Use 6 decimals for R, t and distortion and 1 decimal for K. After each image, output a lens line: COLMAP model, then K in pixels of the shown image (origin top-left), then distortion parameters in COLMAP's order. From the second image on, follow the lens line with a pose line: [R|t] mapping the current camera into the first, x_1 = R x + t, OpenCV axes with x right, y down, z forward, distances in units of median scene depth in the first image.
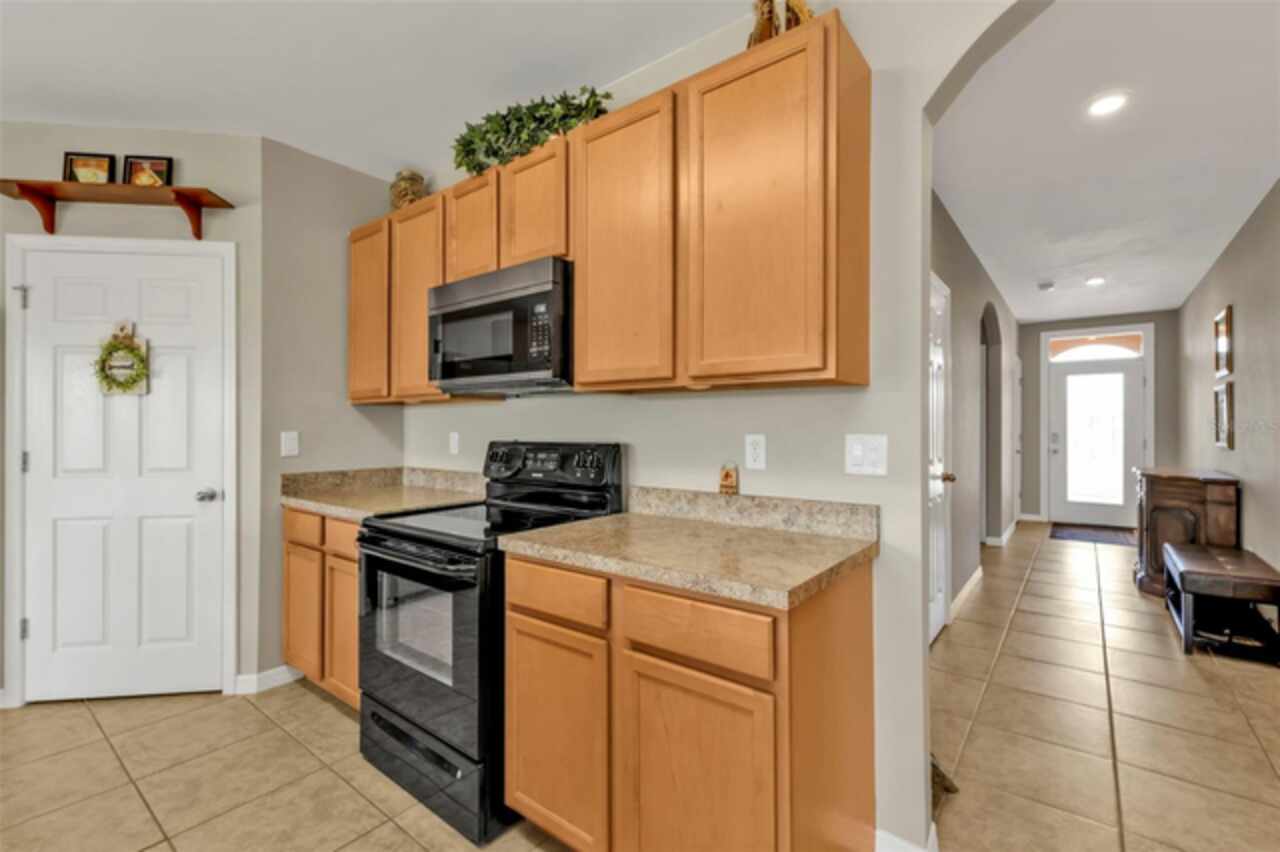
lens RADIAL K [[558.9, 0, 653.1], [0, 558.9, 425.7], [0, 0, 1]] dist [0.005458, 0.000465]
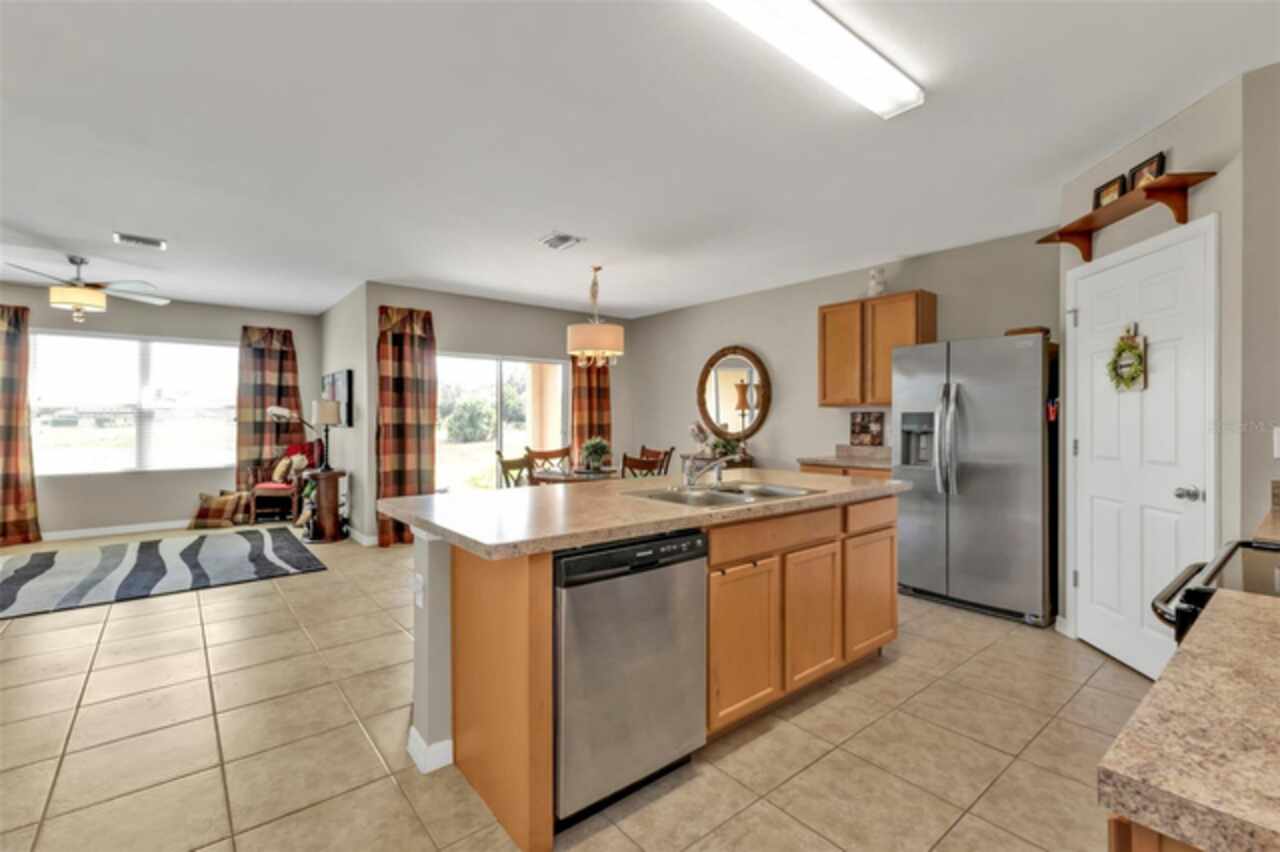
lens RADIAL K [[565.3, 0, 631.7], [0, 565.3, 420.4], [0, 0, 1]] dist [0.011636, -0.000235]
pose [[-0.242872, 0.001042, -0.970058, 0.383621], [0.003202, 0.999995, 0.000273, -0.001691], [0.970053, -0.003040, -0.242874, 0.348917]]
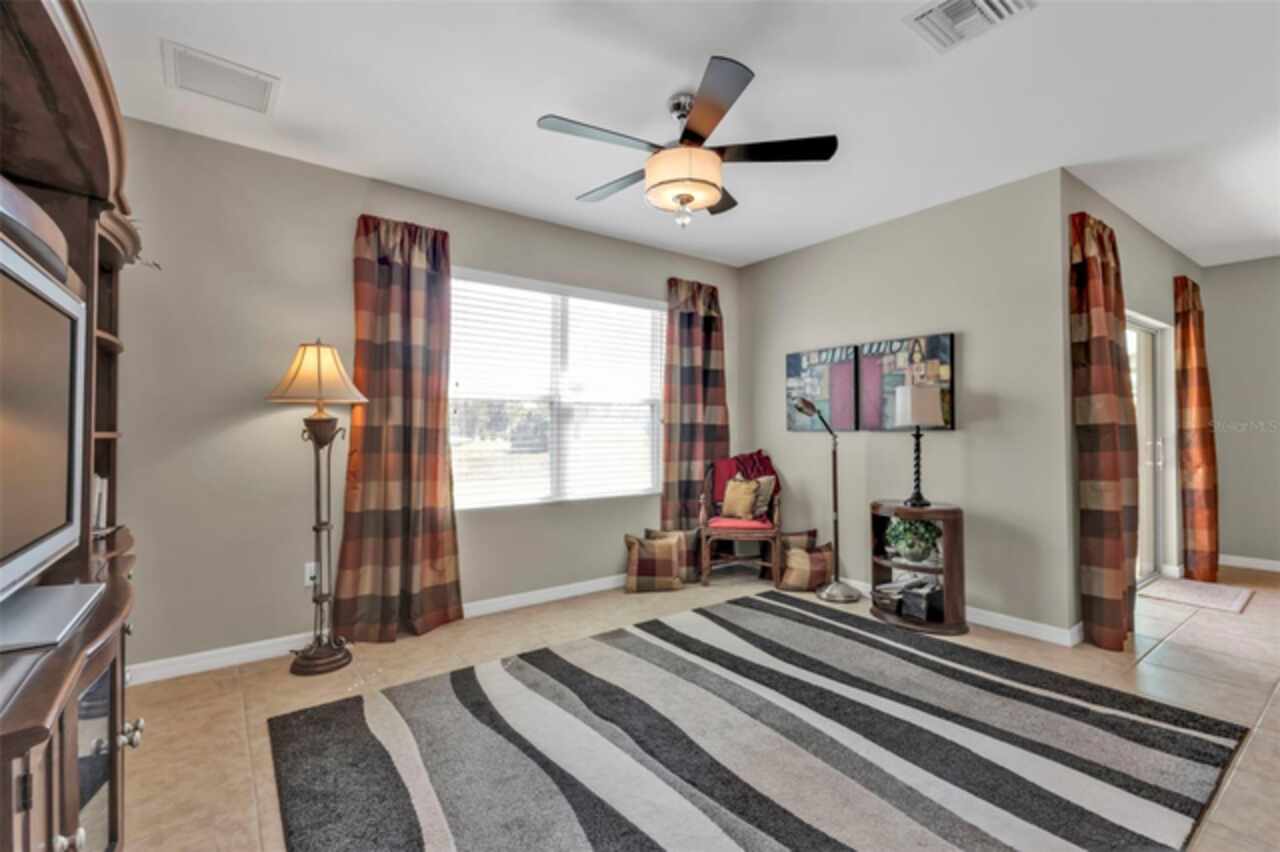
lens RADIAL K [[572.2, 0, 640.0], [0, 572.2, 426.0], [0, 0, 1]] dist [0.000667, 0.000087]
pose [[-0.285117, -0.008066, -0.958459, -0.088540], [0.004115, 0.999945, -0.009639, 0.024253], [0.958484, -0.006692, -0.285068, -1.831388]]
